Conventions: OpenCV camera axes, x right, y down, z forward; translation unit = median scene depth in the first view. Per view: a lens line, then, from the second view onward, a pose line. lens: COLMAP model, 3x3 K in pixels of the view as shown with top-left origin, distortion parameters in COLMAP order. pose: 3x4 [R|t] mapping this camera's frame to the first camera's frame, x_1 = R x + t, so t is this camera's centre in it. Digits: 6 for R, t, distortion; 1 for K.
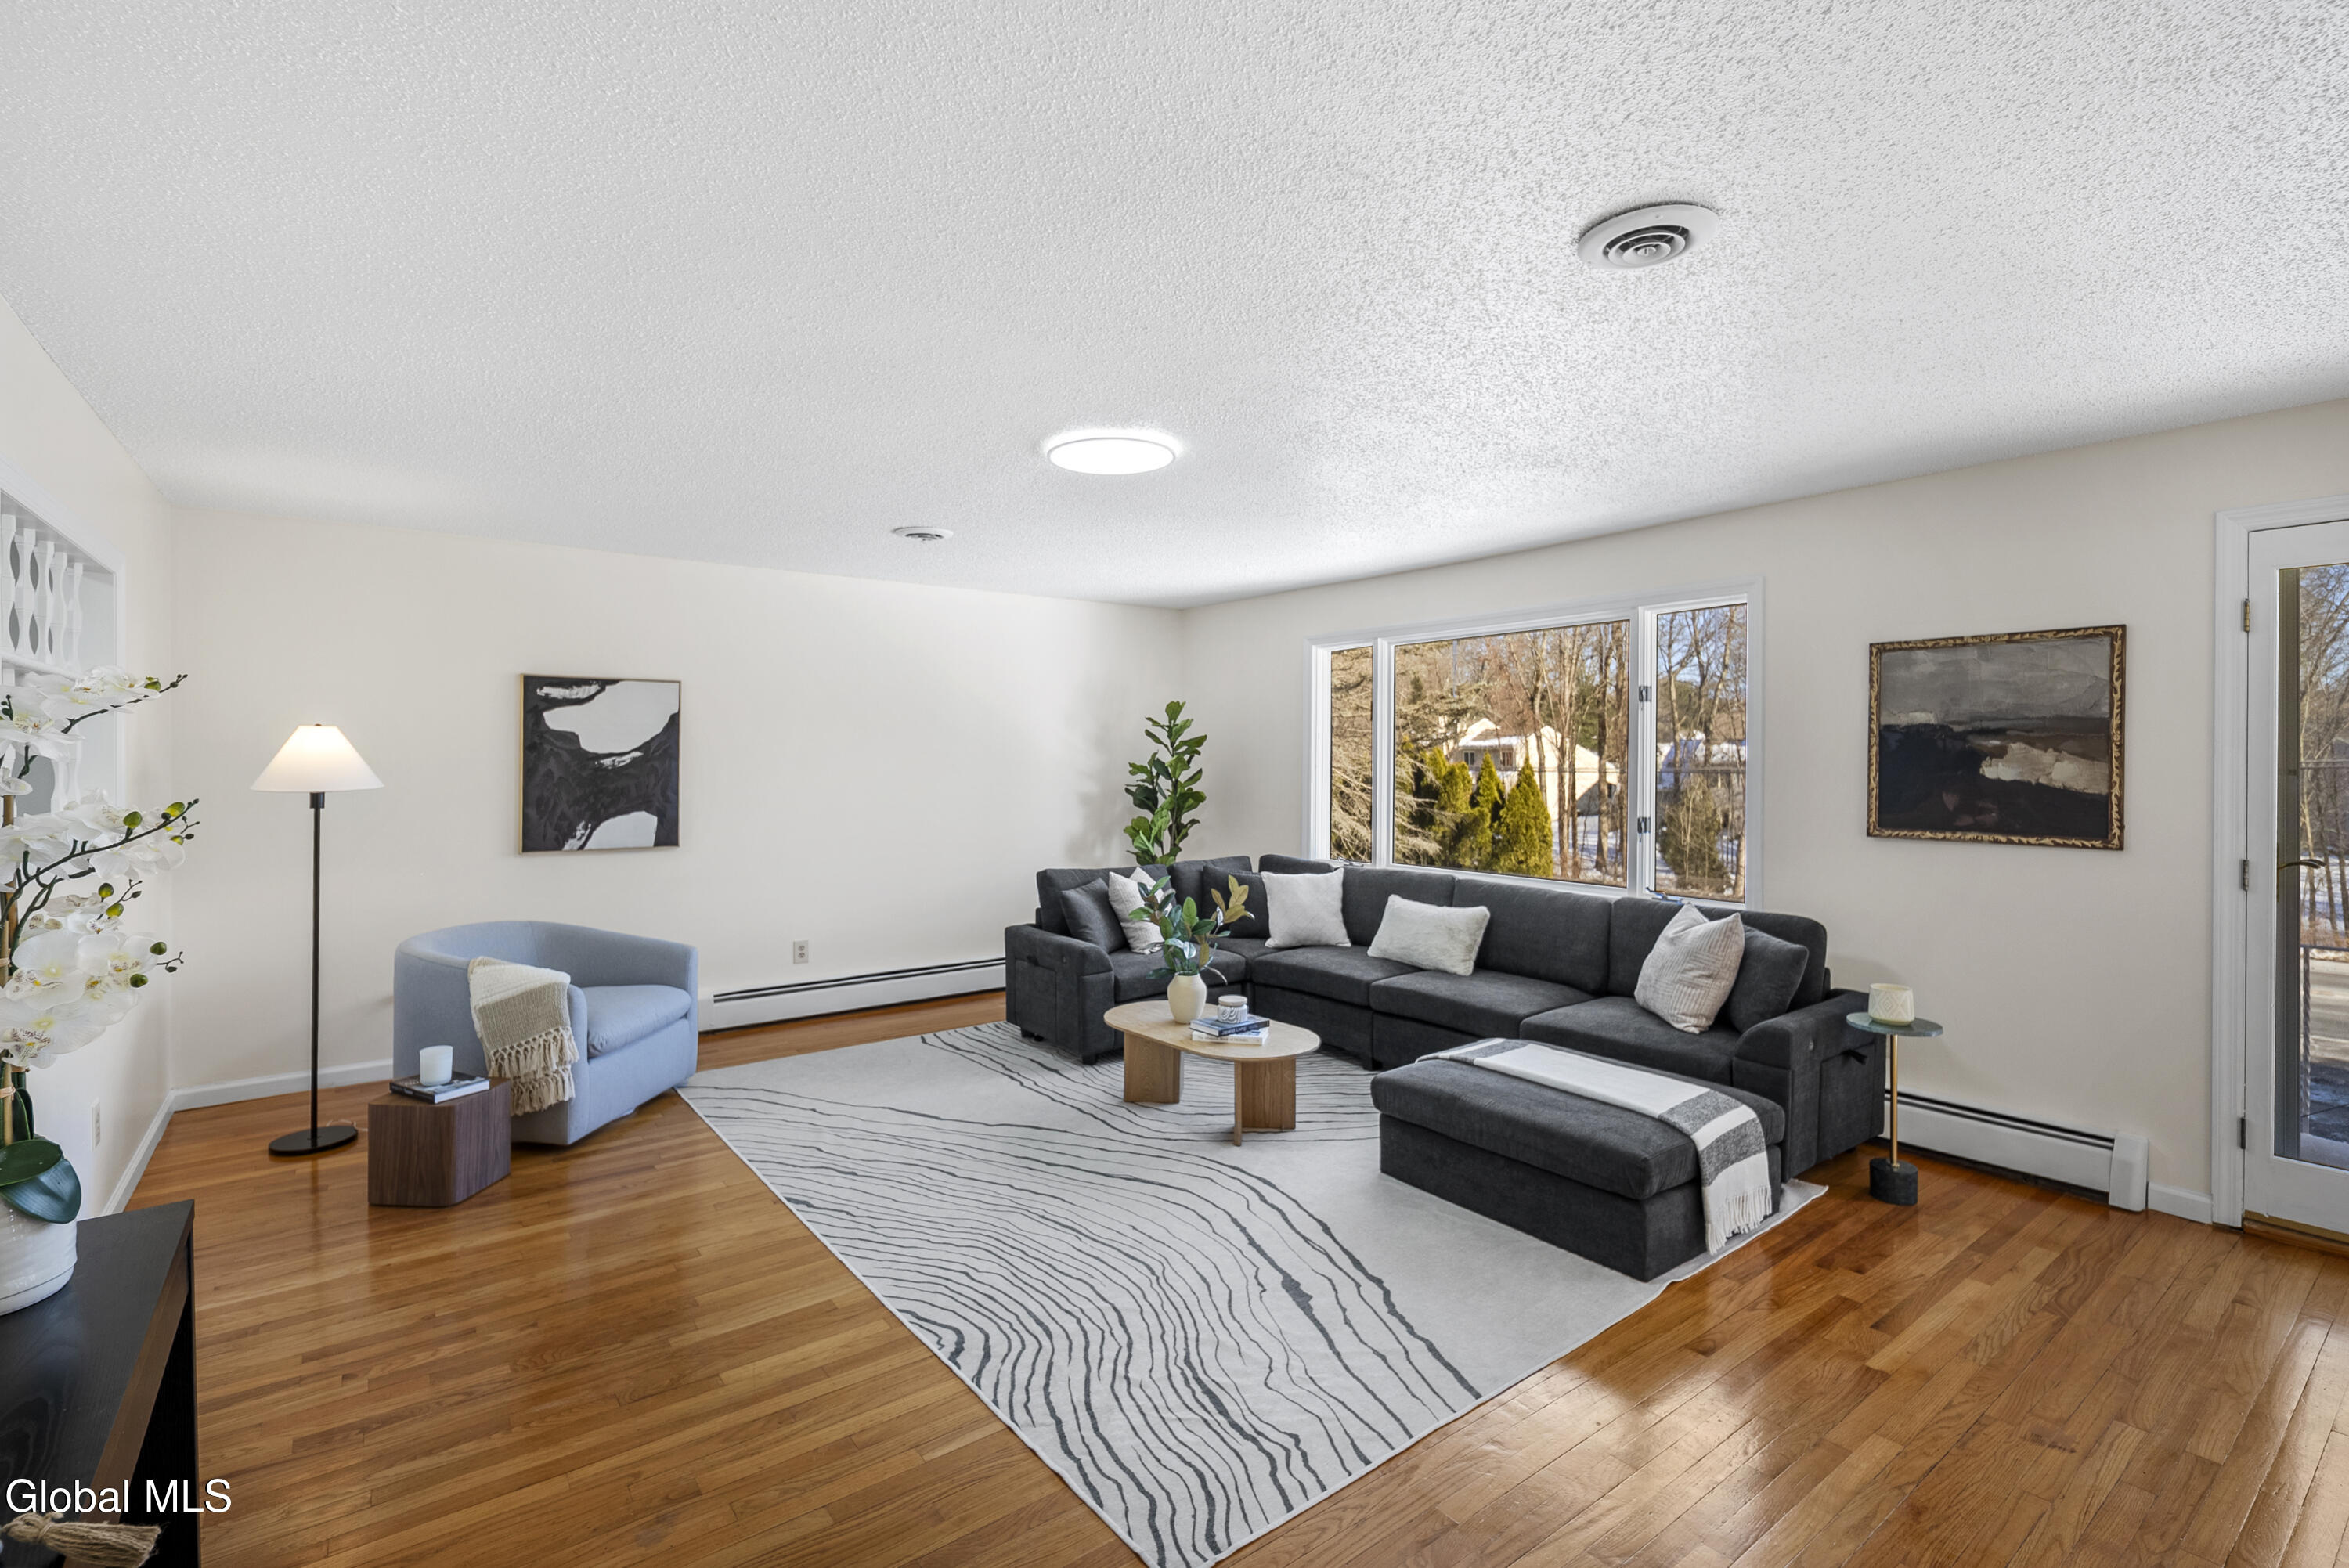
lens RADIAL K [[1065.6, 0, 1174.5], [0, 1065.6, 784.0], [0, 0, 1]] dist [0.001116, -0.000034]
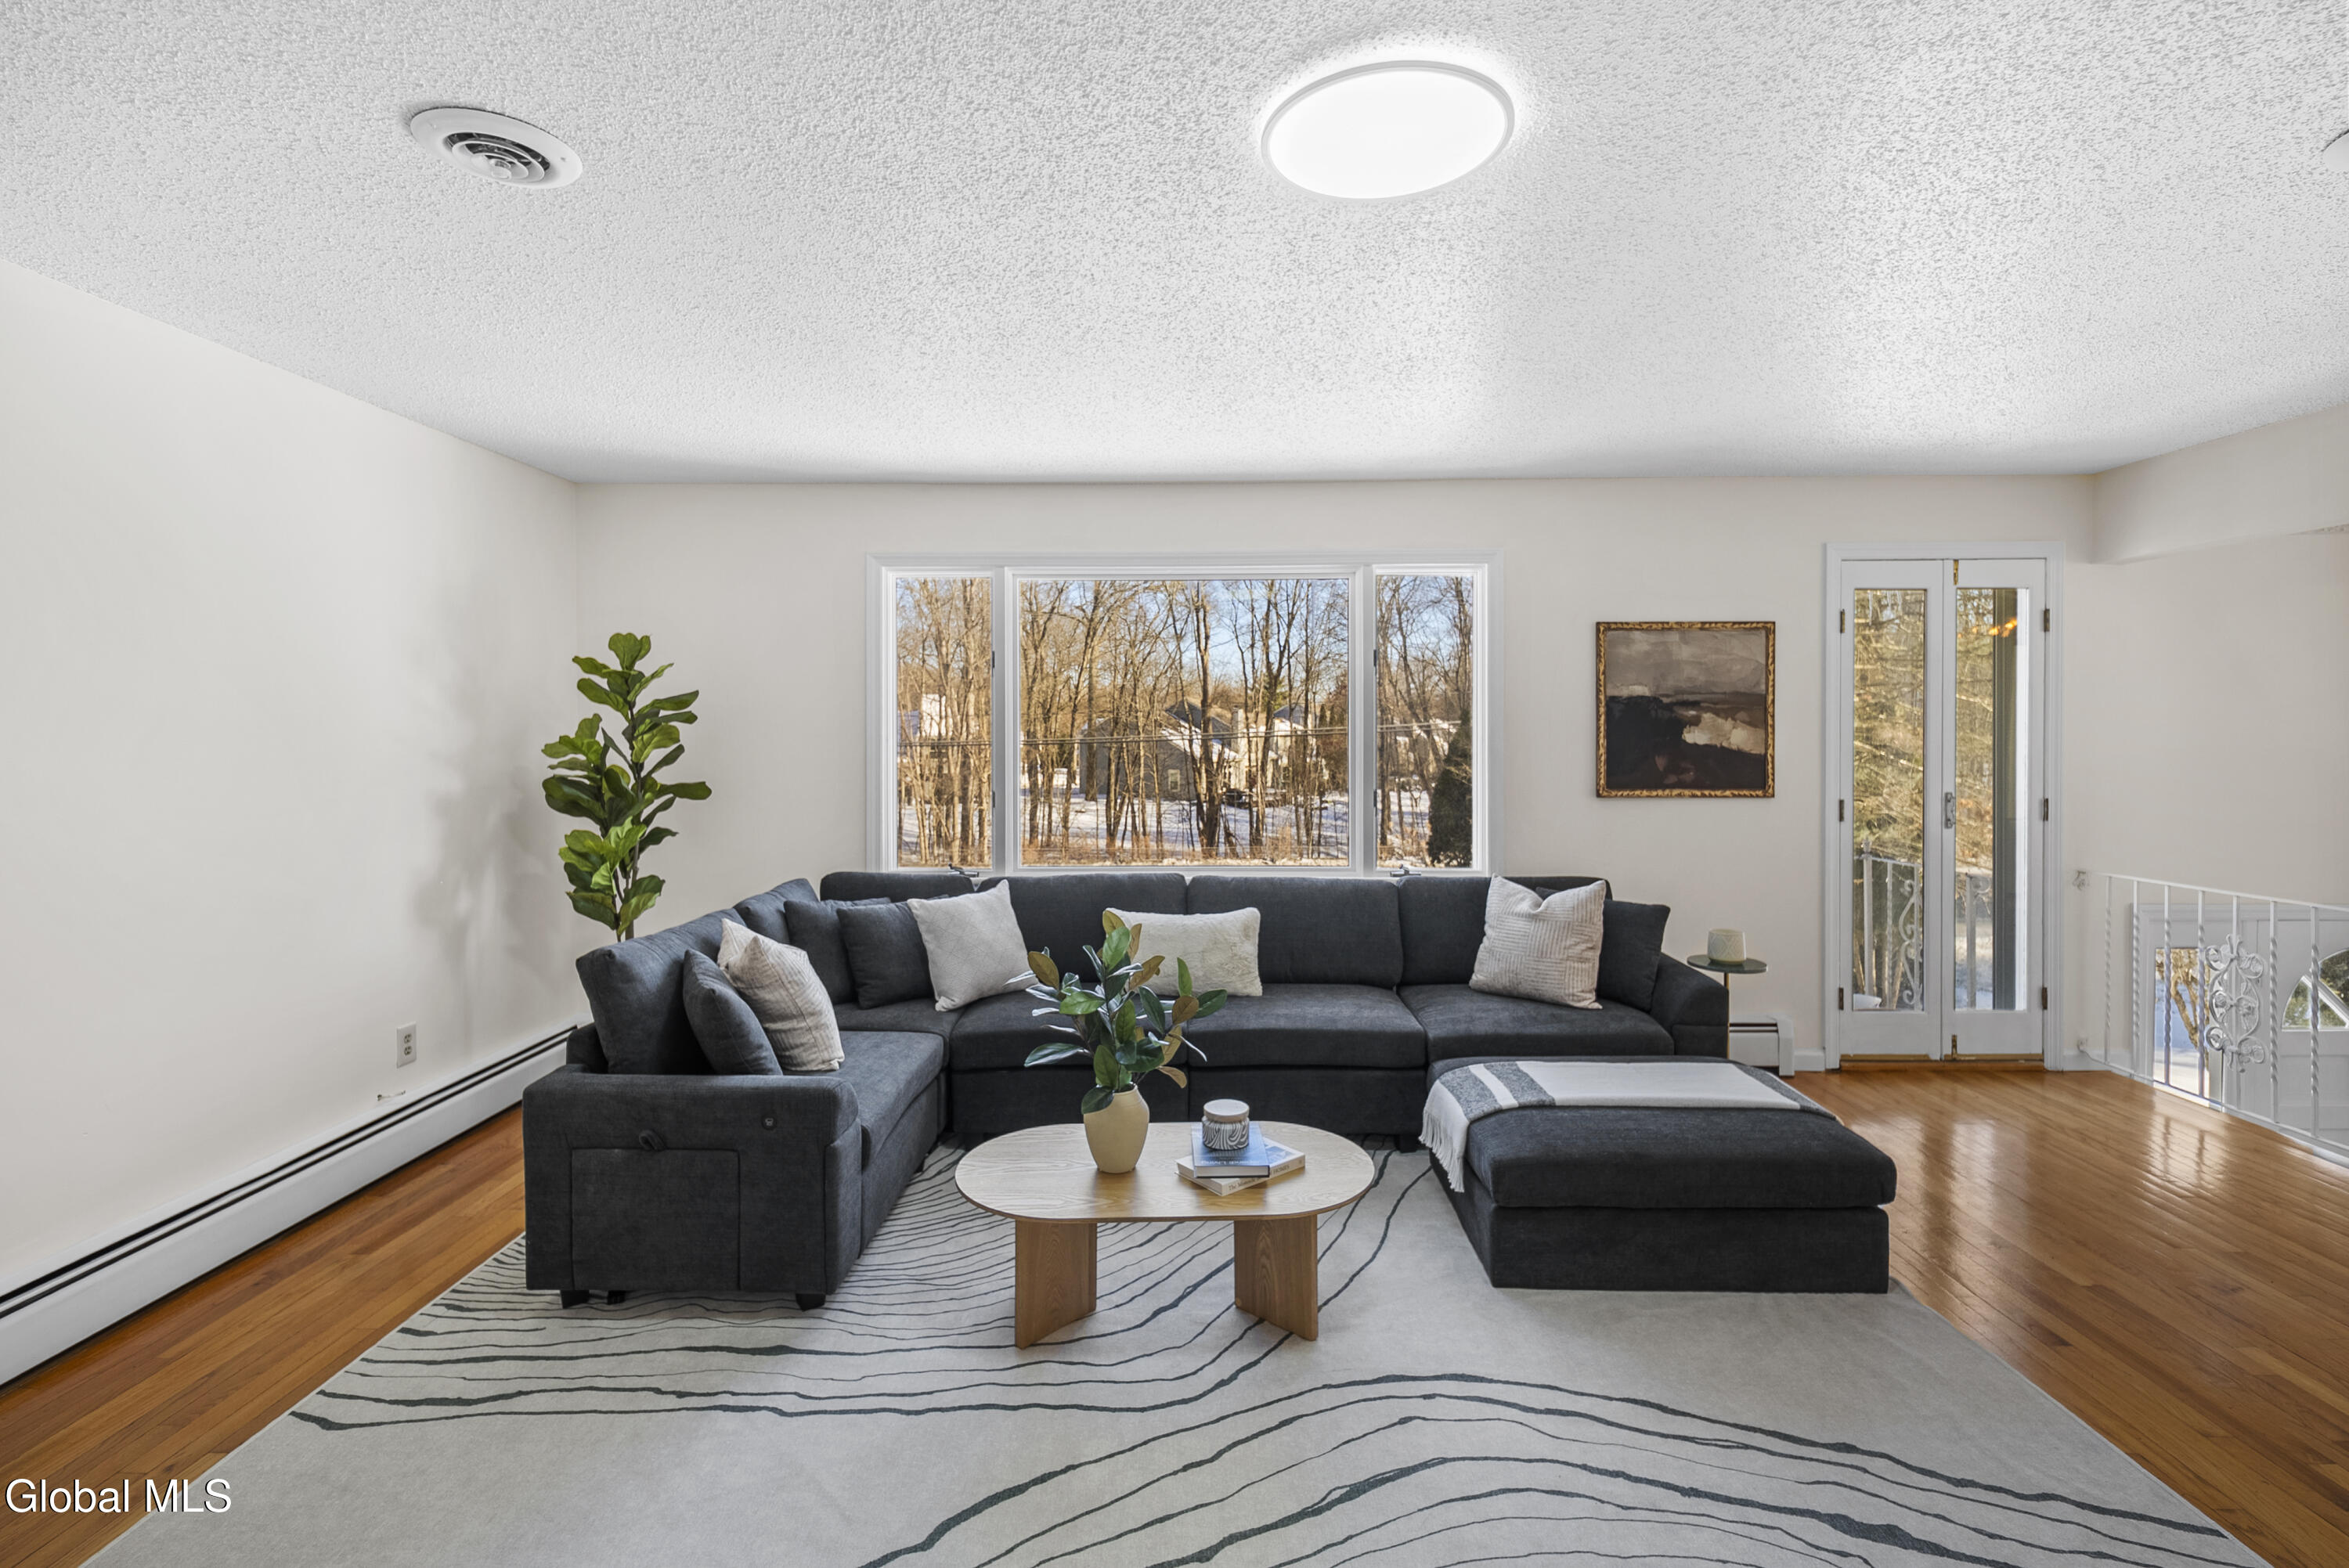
lens RADIAL K [[1048.6, 0, 1163.7], [0, 1048.6, 754.5], [0, 0, 1]] dist [-0.000585, -0.000323]
pose [[0.615840, -0.015954, 0.787710, -0.495538], [0.021865, 0.999756, 0.003155, -0.008549], [-0.787568, 0.015280, 0.616038, 0.714737]]
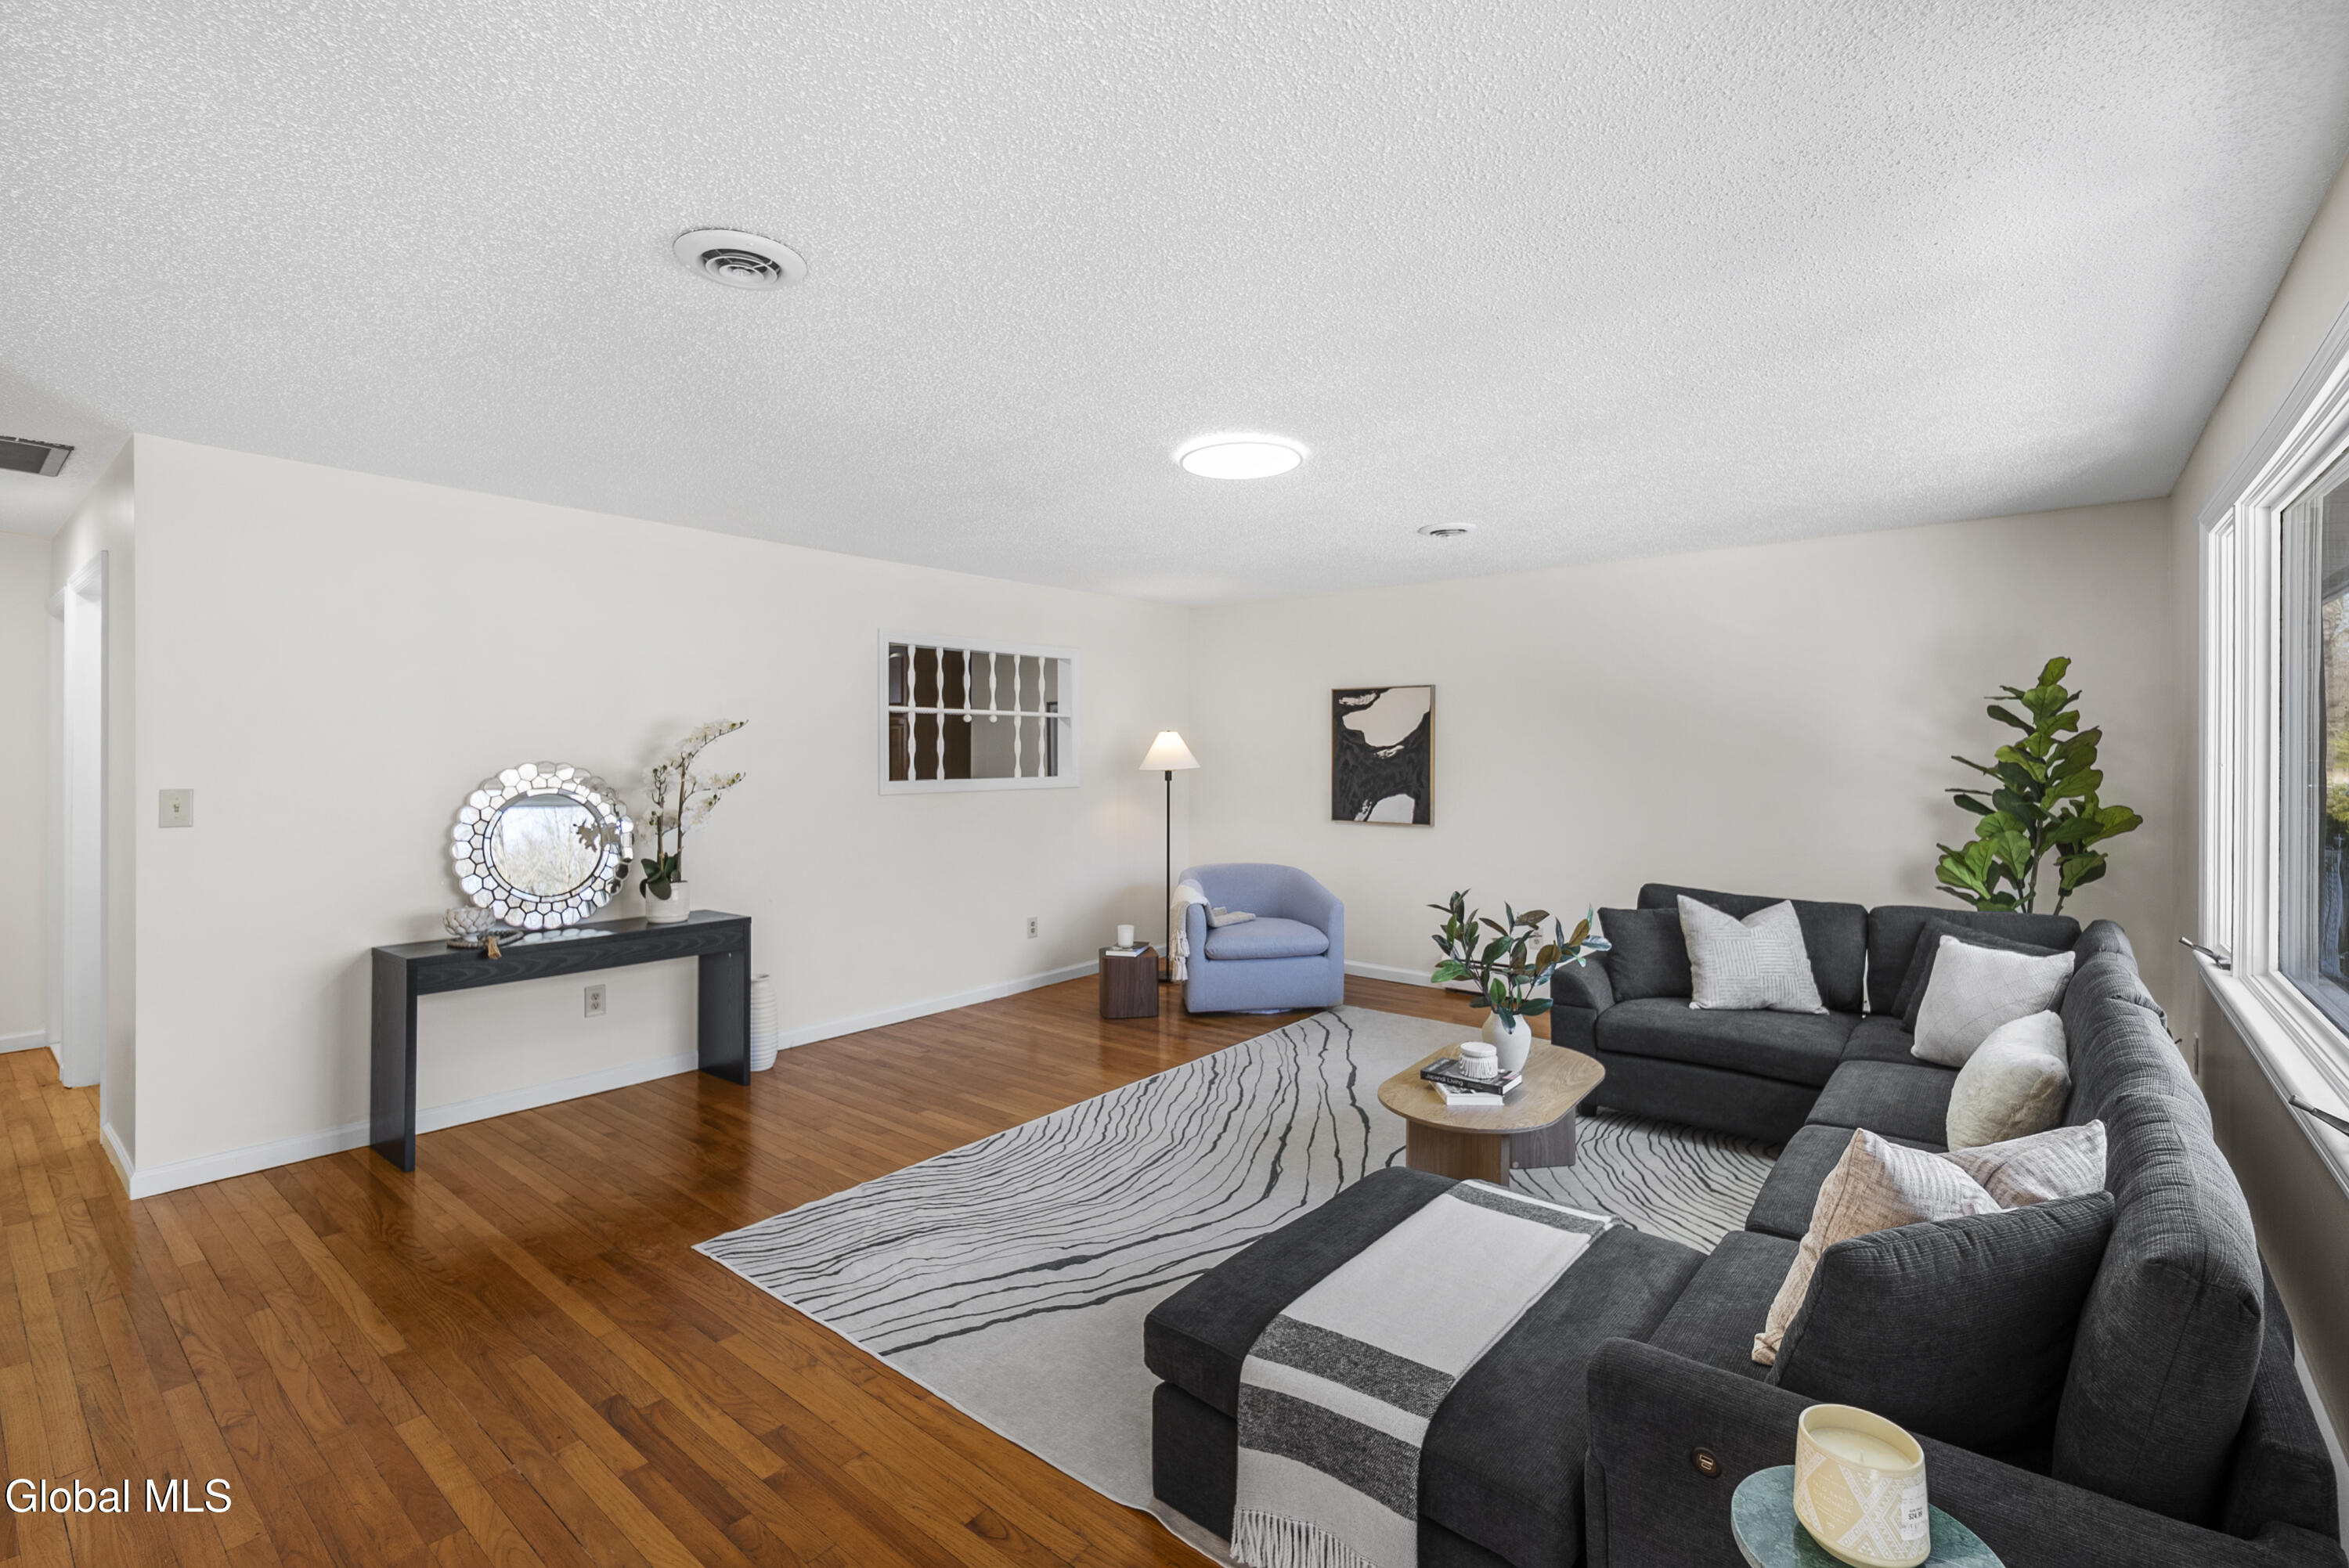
lens RADIAL K [[1048.6, 0, 1163.7], [0, 1048.6, 754.5], [0, 0, 1]] dist [-0.000585, -0.000323]
pose [[0.226523, 0.001554, -0.974005, 0.857096], [-0.023823, 0.999708, -0.003945, -0.011880], [0.973714, 0.024098, 0.226494, 0.646458]]
